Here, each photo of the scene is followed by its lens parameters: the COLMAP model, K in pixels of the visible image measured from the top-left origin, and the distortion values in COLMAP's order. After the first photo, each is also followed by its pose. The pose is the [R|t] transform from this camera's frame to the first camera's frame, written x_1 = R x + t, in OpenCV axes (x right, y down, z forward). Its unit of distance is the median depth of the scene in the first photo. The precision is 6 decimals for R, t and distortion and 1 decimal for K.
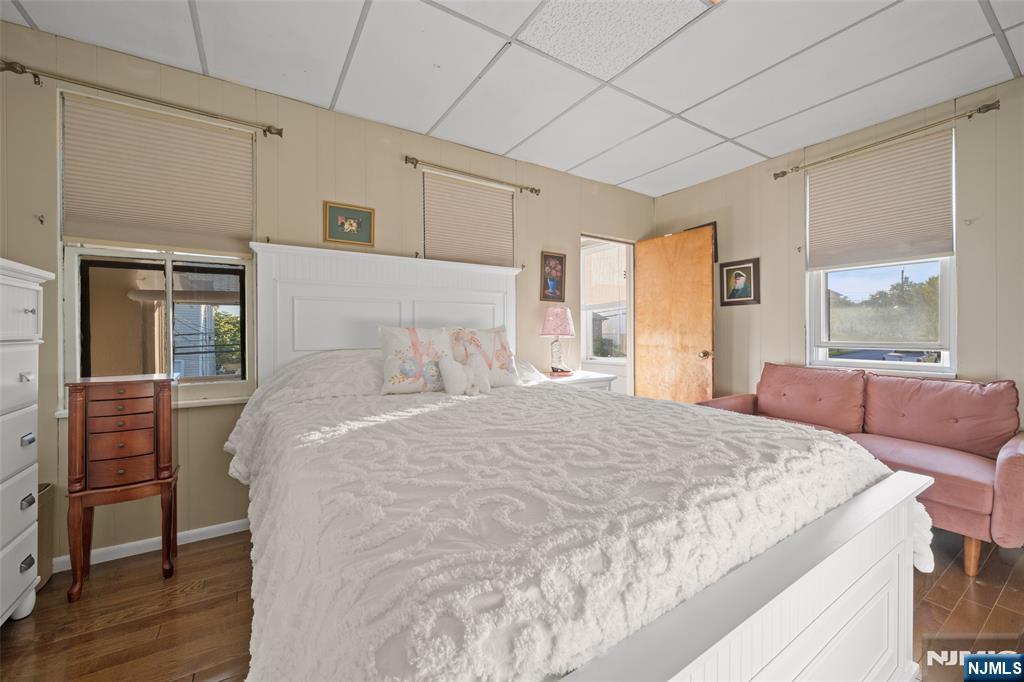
lens RADIAL K [[403.5, 0, 507.3], [0, 403.5, 336.0], [0, 0, 1]] dist [-0.001495, -0.000076]
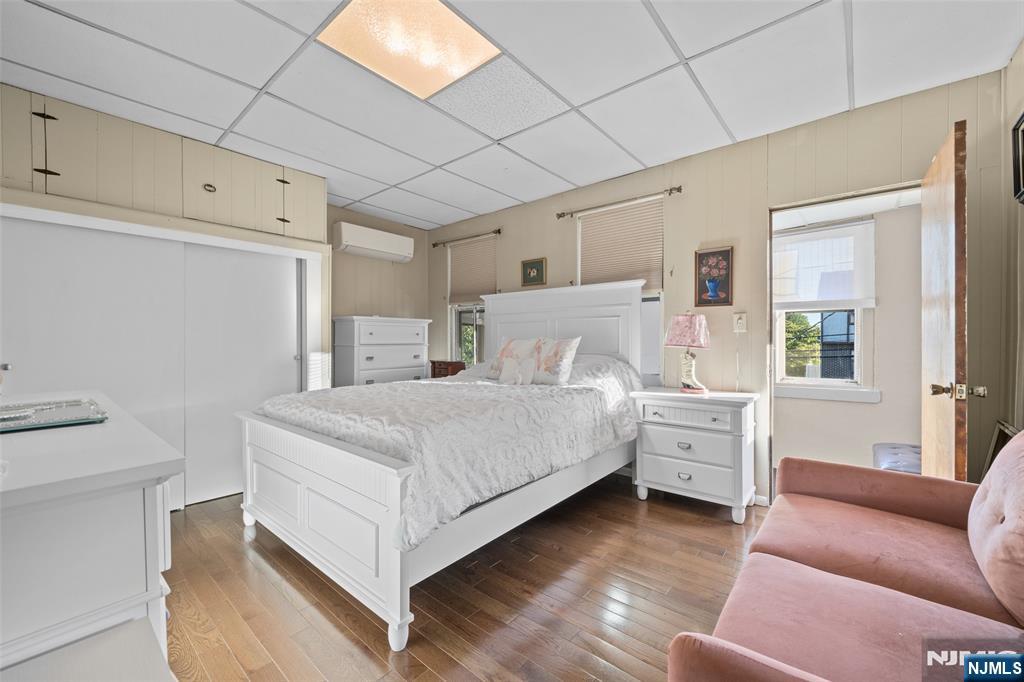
lens RADIAL K [[403.5, 0, 507.3], [0, 403.5, 336.0], [0, 0, 1]] dist [-0.001495, -0.000076]
pose [[0.284286, -0.006342, -0.958718, 0.940714], [-0.010918, 0.999892, -0.009852, -0.012113], [0.958677, 0.013268, 0.284186, 0.409384]]
